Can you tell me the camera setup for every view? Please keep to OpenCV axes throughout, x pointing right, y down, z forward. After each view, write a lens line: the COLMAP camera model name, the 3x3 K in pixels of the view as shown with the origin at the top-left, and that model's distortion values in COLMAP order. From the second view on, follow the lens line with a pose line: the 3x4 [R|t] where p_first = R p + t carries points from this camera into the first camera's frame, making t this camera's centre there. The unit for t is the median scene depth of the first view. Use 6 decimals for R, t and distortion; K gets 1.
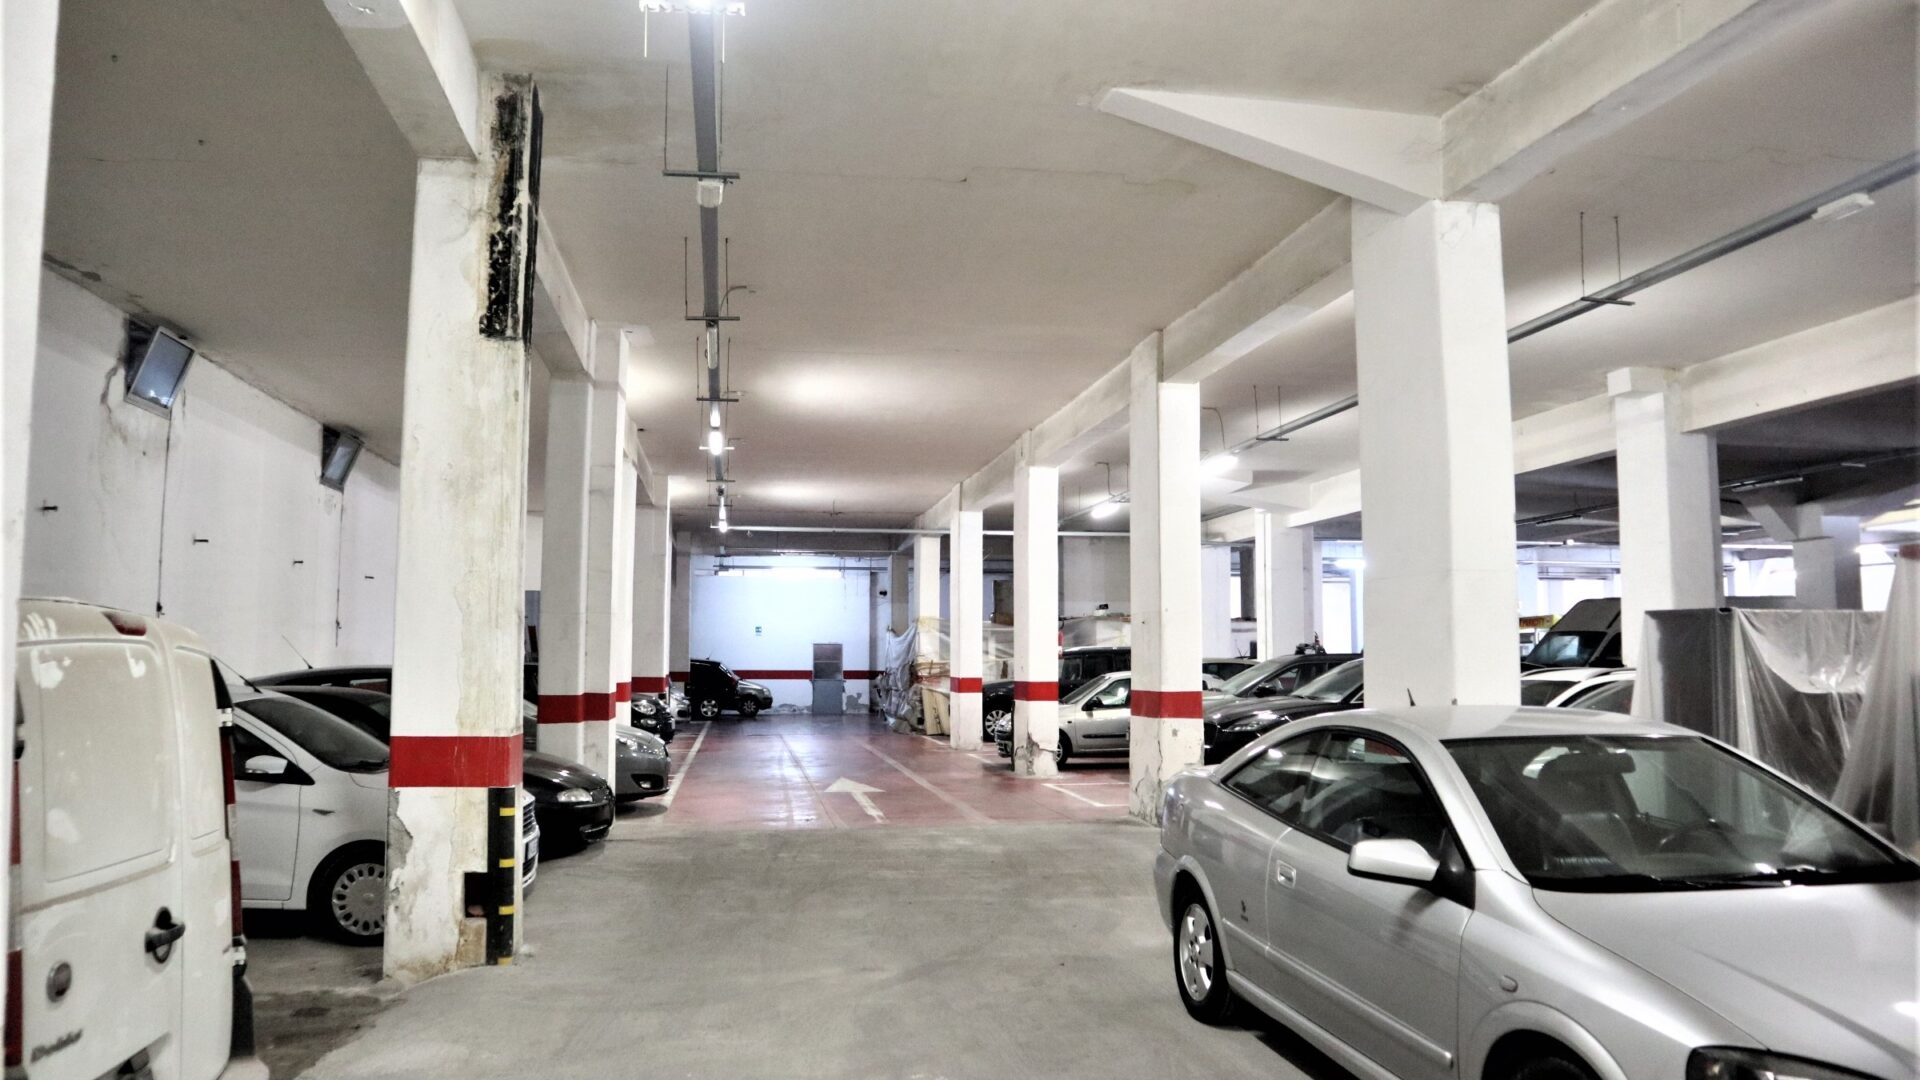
lens RADIAL K [[1324.1, 0, 933.8], [0, 1324.1, 542.0], [0, 0, 1]] dist [-0.136150, 0.088561]
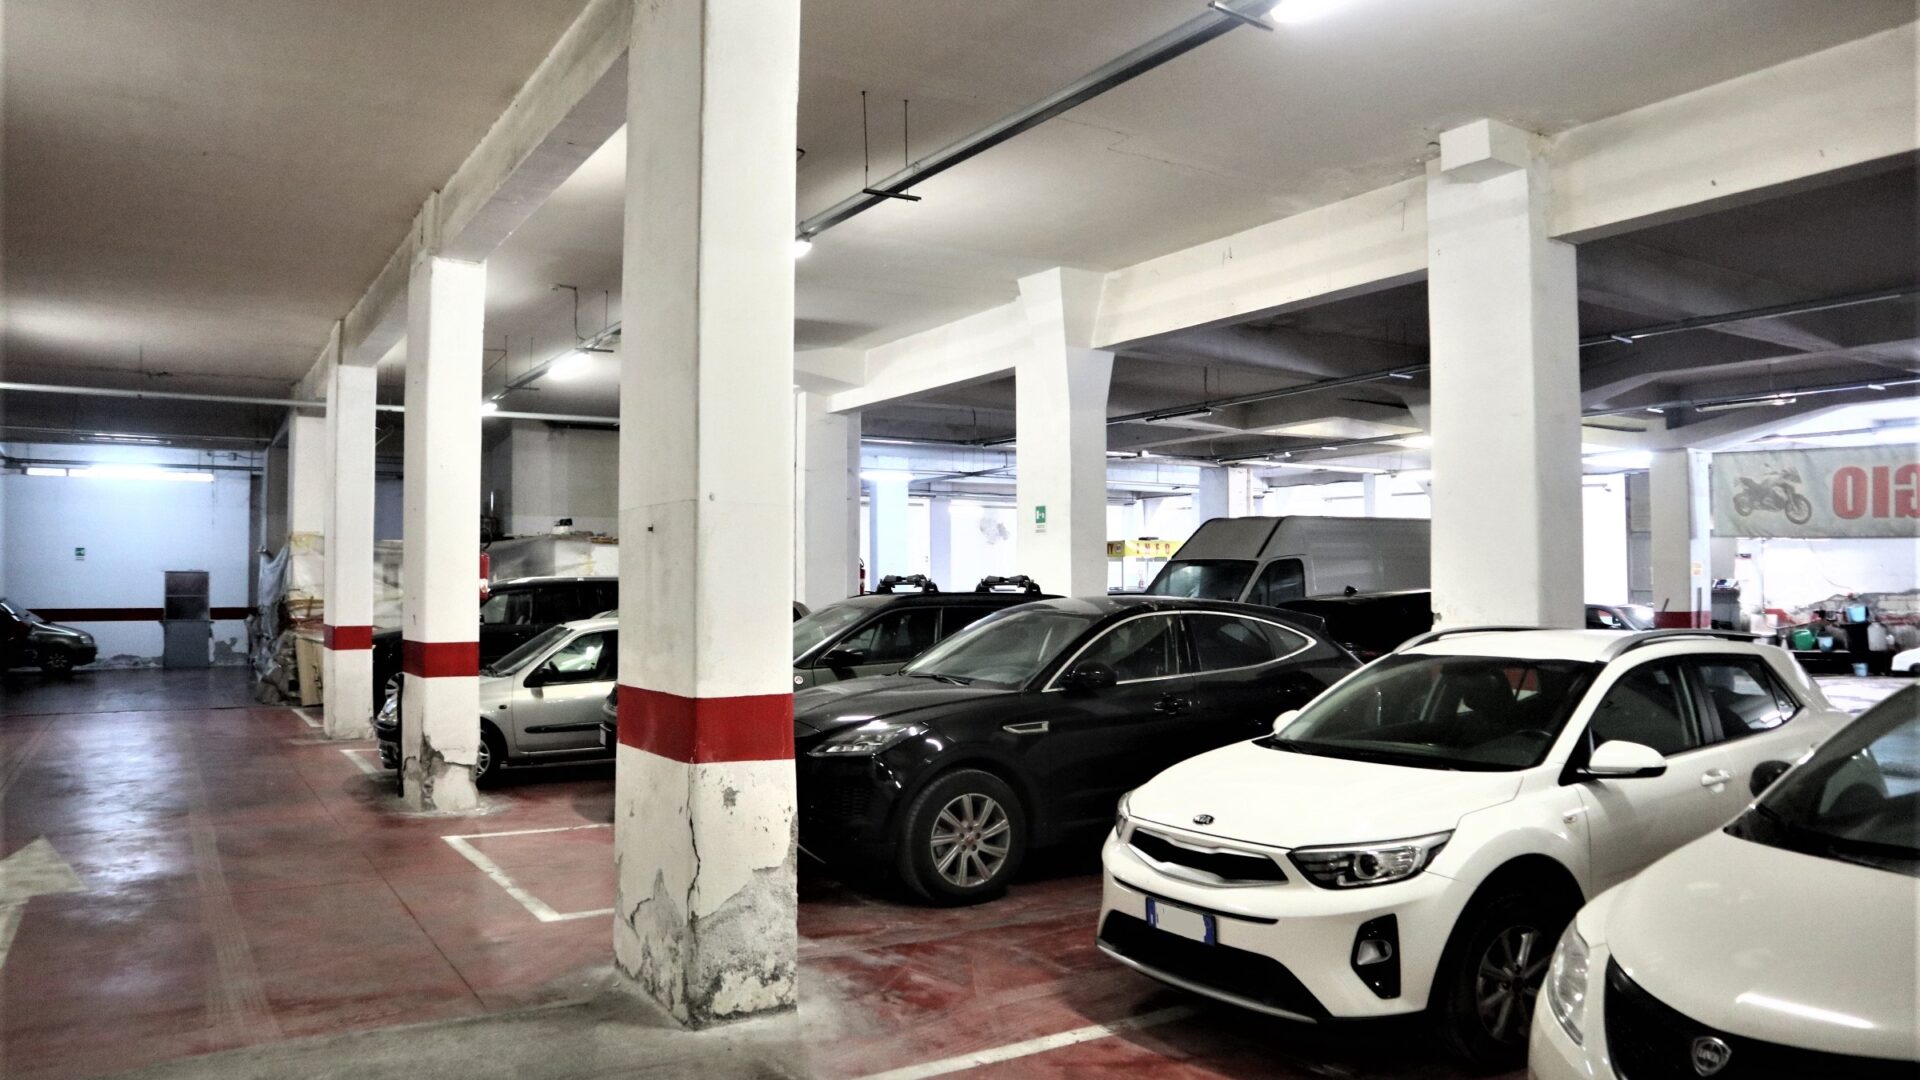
lens RADIAL K [[1324.1, 0, 933.8], [0, 1324.1, 542.0], [0, 0, 1]] dist [-0.136150, 0.088561]
pose [[0.921493, 0.007607, 0.388320, 0.049624], [-0.029055, 0.998357, 0.049390, 0.026204], [-0.387306, -0.056795, 0.920200, 0.362464]]
